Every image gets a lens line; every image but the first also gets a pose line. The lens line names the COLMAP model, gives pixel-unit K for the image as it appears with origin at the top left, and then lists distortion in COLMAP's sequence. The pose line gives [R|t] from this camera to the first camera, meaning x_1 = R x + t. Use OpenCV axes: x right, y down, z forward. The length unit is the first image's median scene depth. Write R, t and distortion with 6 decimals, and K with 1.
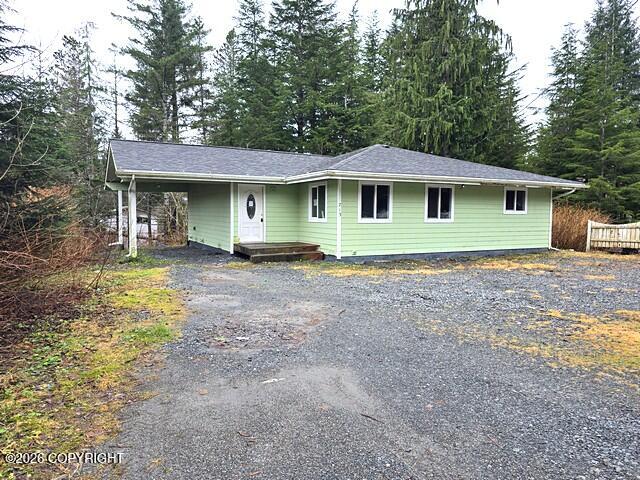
lens RADIAL K [[437.3, 0, 320.0], [0, 437.3, 240.0], [0, 0, 1]] dist [-0.003653, -0.002030]
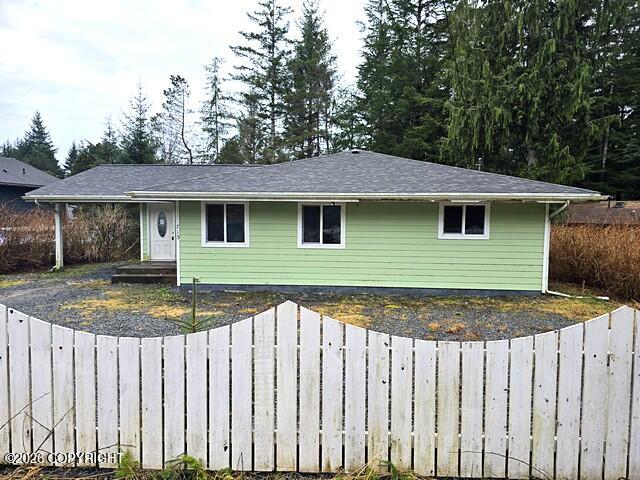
lens RADIAL K [[449.2, 0, 320.0], [0, 449.2, 240.0], [0, 0, 1]] dist [0.100839, -0.101679]
pose [[0.866326, 0.031651, -0.498475, 0.599818], [-0.036118, 0.999347, 0.000682, -0.049627], [0.498171, 0.017413, 0.866904, 0.250398]]
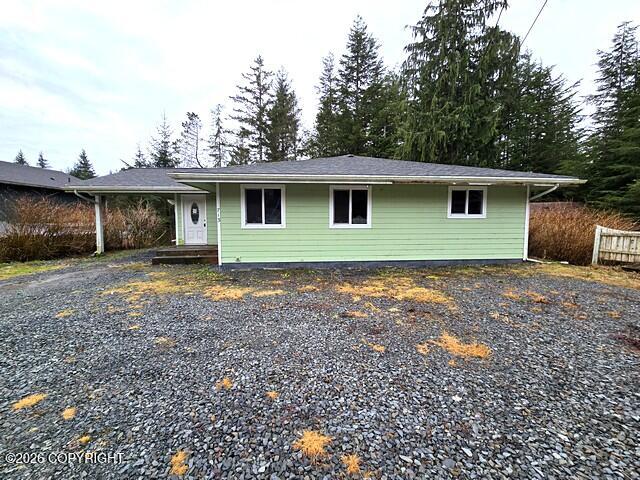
lens RADIAL K [[275.5, 0, 316.6], [0, 275.5, 235.3], [0, 0, 1]] dist [0.000863, 0.000324]
pose [[0.930300, 0.014763, -0.366502, 0.366471], [-0.016752, 0.999857, -0.002246, -0.020376], [0.366416, 0.008229, 0.930415, 0.391733]]
